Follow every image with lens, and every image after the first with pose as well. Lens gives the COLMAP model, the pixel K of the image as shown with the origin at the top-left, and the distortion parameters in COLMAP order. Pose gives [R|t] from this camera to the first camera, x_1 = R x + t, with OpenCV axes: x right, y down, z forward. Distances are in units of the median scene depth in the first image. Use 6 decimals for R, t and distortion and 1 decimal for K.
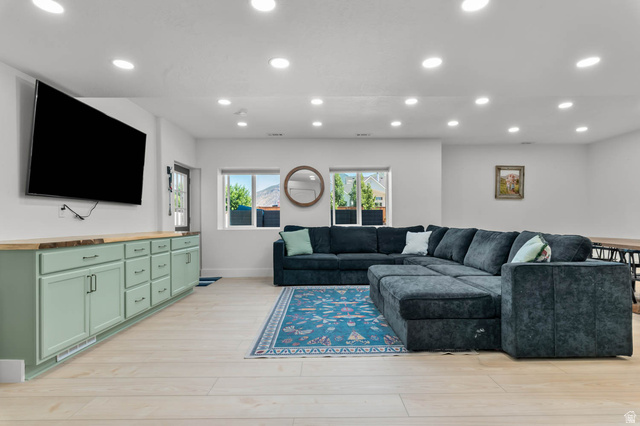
lens RADIAL K [[327.8, 0, 319.2], [0, 327.8, 215.0], [0, 0, 1]] dist [-0.000721, -0.000250]
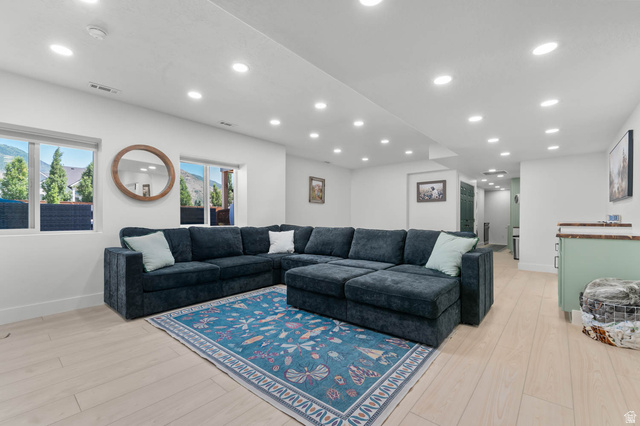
lens RADIAL K [[279.1, 0, 321.1], [0, 279.1, 218.1], [0, 0, 1]] dist [0.007909, 0.000273]
pose [[0.643542, 0.005064, 0.765394, -0.318660], [-0.017519, 0.999814, 0.008115, 0.000000], [-0.765210, -0.018631, 0.643511, 0.352247]]
